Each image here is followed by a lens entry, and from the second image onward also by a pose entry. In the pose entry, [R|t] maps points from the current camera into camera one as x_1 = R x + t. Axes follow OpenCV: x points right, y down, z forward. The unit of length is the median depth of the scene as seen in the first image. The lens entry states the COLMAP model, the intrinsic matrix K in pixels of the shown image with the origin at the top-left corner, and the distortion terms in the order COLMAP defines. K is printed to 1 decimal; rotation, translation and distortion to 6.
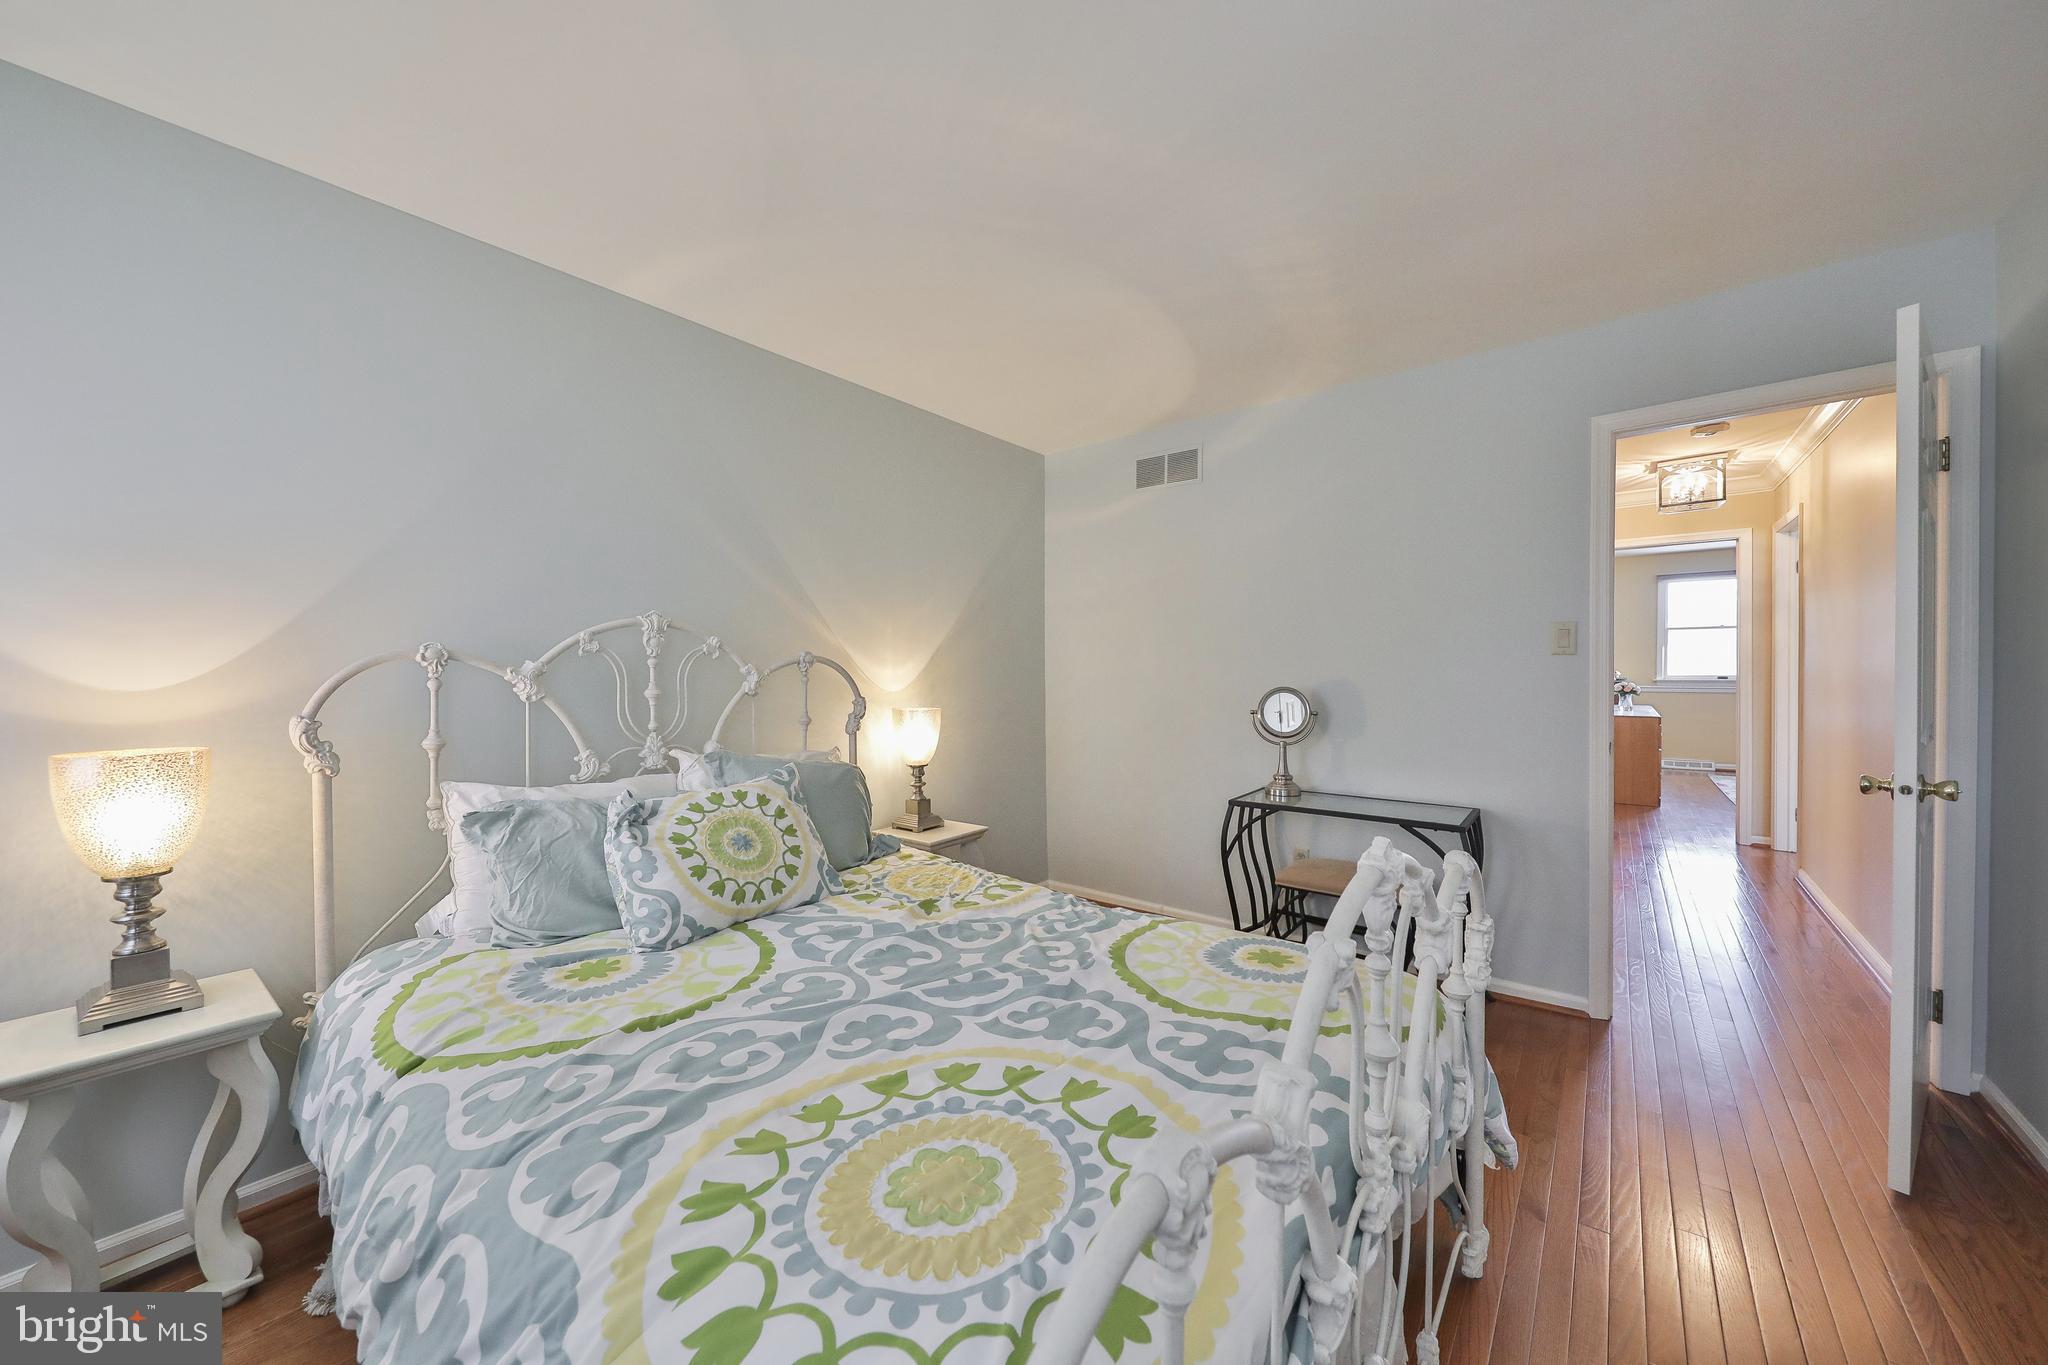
lens RADIAL K [[753.7, 0, 1033.8], [0, 753.7, 684.2], [0, 0, 1]] dist [0.010707, -0.000189]
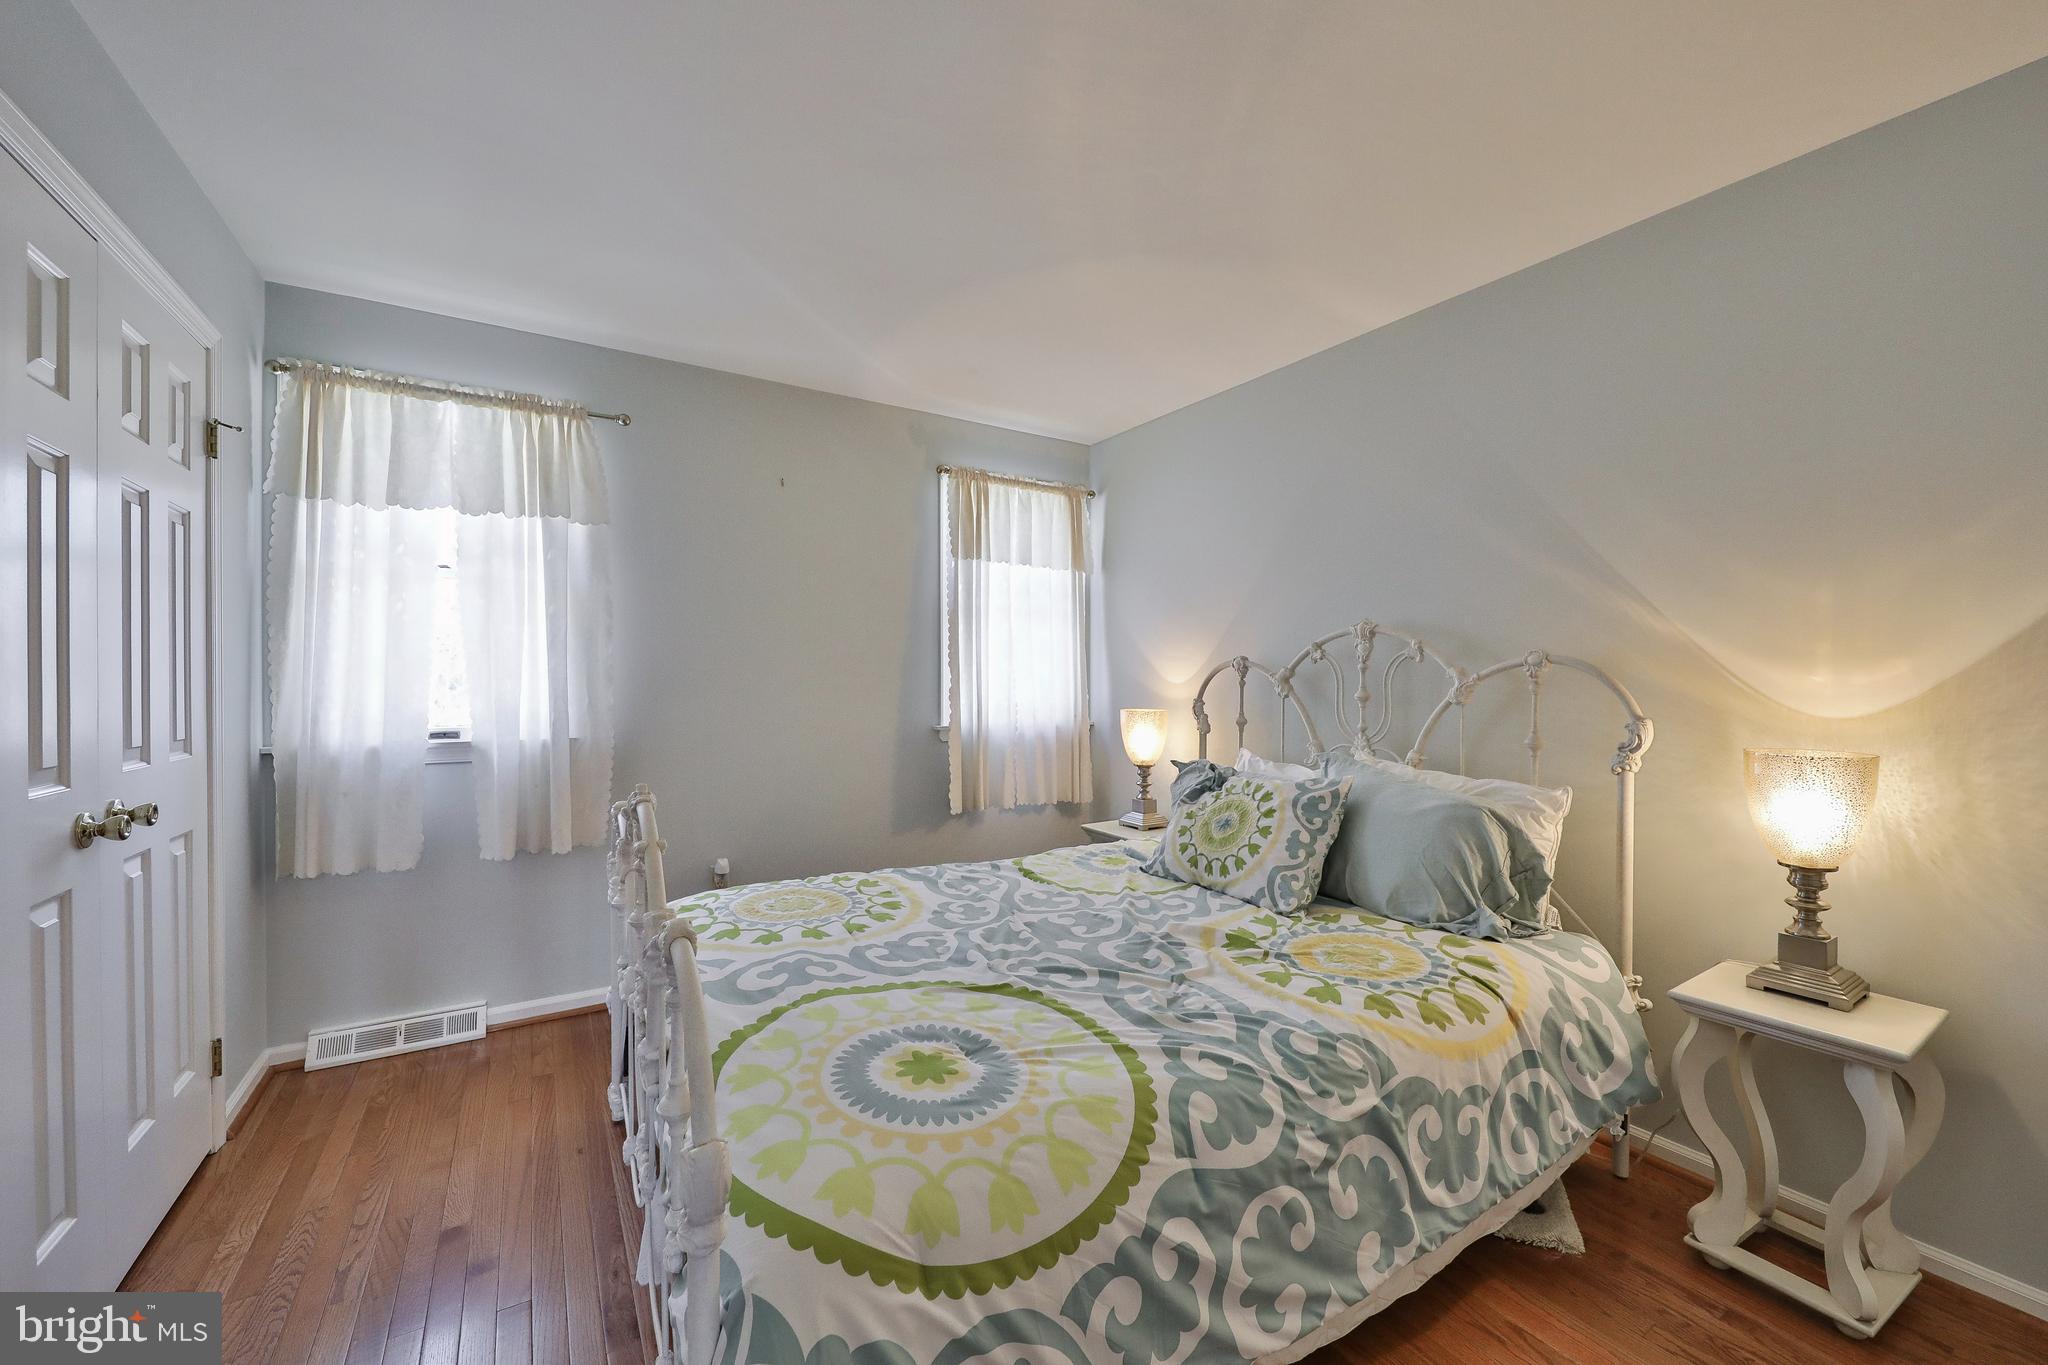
lens RADIAL K [[800.2, 0, 1043.0], [0, 800.2, 674.4], [0, 0, 1]] dist [0.003048, -0.000029]
pose [[-0.342170, 0.000667, -0.939638, 0.703081], [-0.024383, 0.999657, 0.009589, -0.017994], [0.939322, 0.026192, -0.342036, 0.954049]]
